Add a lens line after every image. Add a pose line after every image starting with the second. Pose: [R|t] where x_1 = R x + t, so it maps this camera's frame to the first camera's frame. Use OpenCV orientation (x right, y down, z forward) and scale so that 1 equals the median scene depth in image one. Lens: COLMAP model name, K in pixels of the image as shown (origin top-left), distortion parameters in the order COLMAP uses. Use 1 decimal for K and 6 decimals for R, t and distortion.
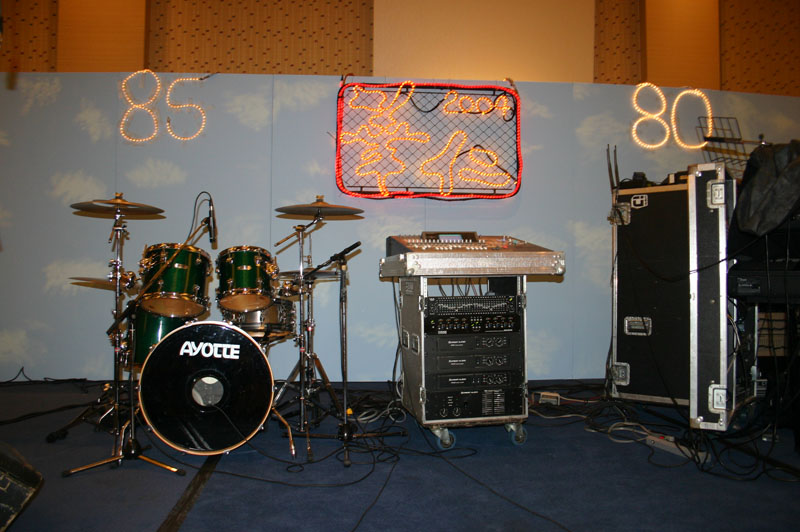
lens RADIAL K [[651.3, 0, 400.0], [0, 651.3, 266.0], [0, 0, 1]] dist [-0.085643, 0.005455]
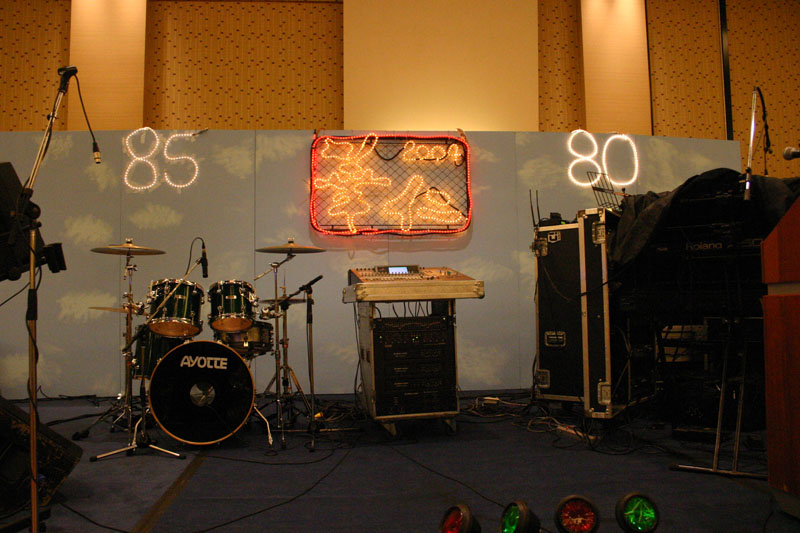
lens RADIAL K [[651.3, 0, 400.0], [0, 651.3, 266.5], [0, 0, 1]] dist [-0.085643, 0.005455]
pose [[0.999762, -0.017926, 0.012447, 0.061253], [0.018390, 0.999100, -0.038227, -0.002099], [-0.011751, 0.038447, 0.999192, -0.217998]]
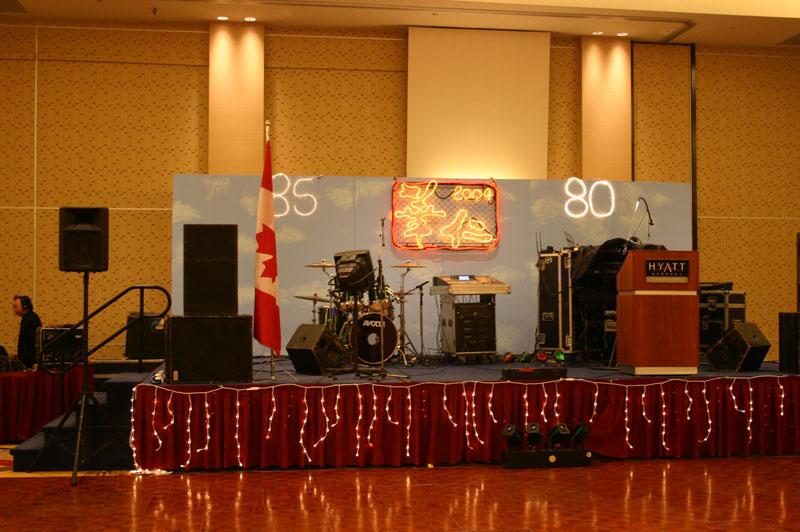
lens RADIAL K [[1091.5, 0, 400.0], [0, 1091.5, 266.0], [0, 0, 1]] dist [-0.021702, -0.013706]
pose [[0.997627, -0.002405, 0.068803, -0.382735], [0.002942, 0.999966, -0.007694, -0.051357], [-0.068782, 0.007878, 0.997601, -2.620085]]
